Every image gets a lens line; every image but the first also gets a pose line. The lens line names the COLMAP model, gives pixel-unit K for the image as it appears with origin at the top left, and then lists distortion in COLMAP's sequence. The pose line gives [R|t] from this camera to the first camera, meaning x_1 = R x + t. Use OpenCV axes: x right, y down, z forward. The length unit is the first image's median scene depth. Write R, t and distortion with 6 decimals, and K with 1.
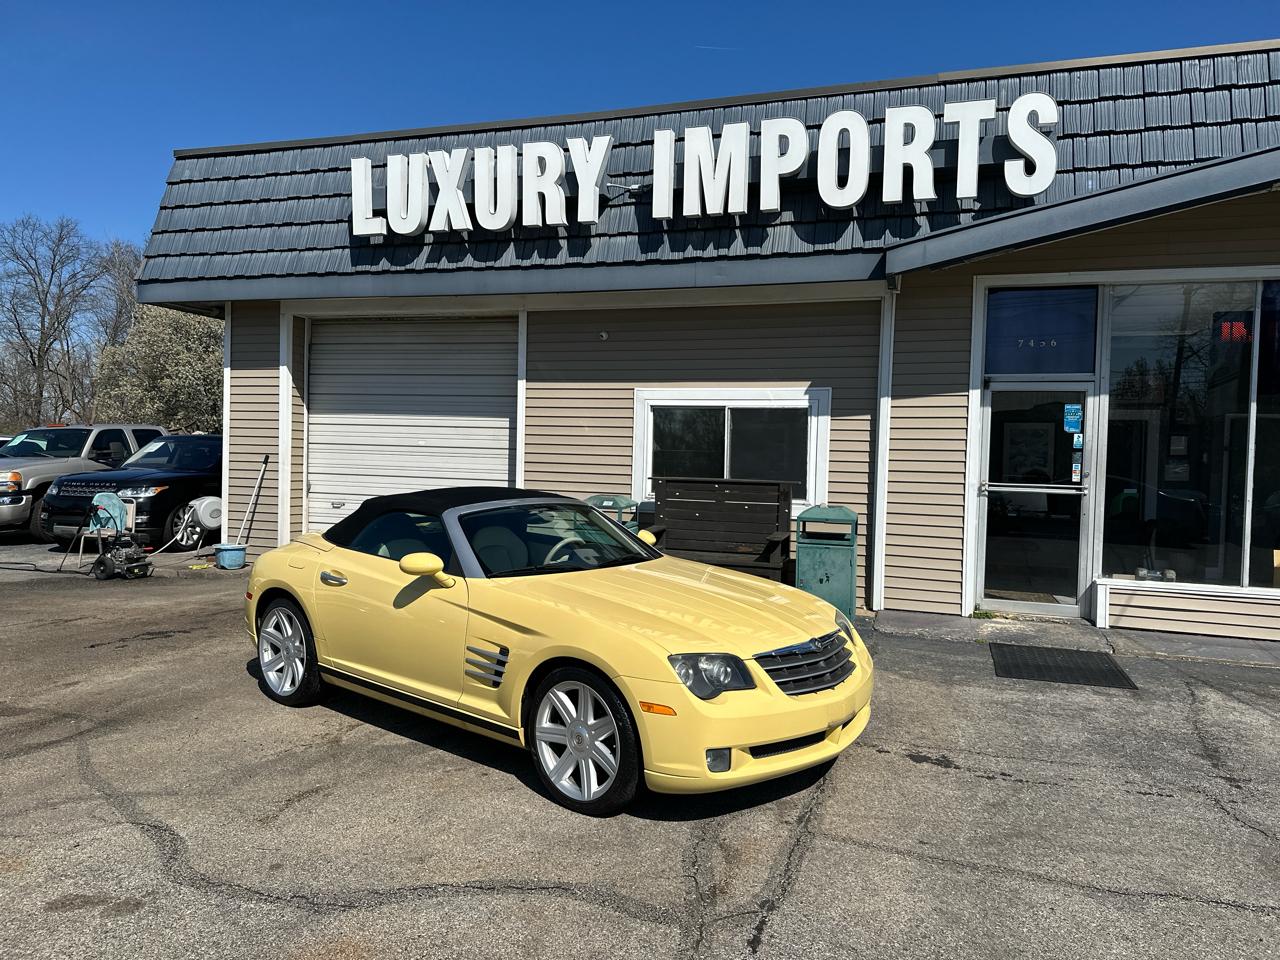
lens RADIAL K [[889.3, 0, 632.4], [0, 889.3, 475.4], [0, 0, 1]] dist [0.062175, -0.090182]
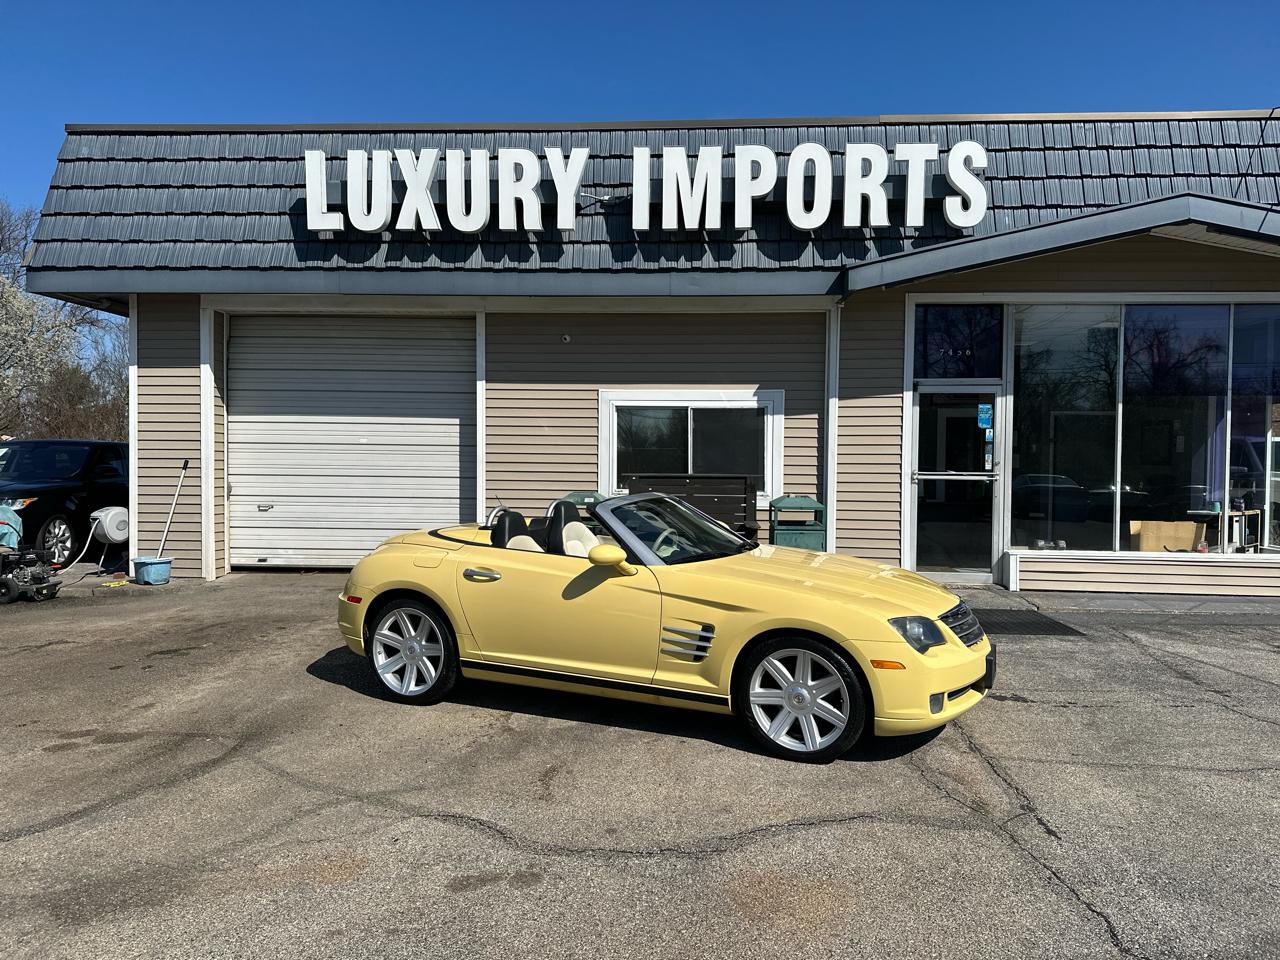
lens RADIAL K [[886.2, 0, 639.8], [0, 886.2, 478.9], [0, 0, 1]] dist [0.059013, -0.074073]
pose [[0.965810, -0.023403, 0.258193, -0.252669], [0.022146, 0.999725, 0.007776, 0.000038], [-0.258303, -0.001792, 0.966062, -0.022769]]
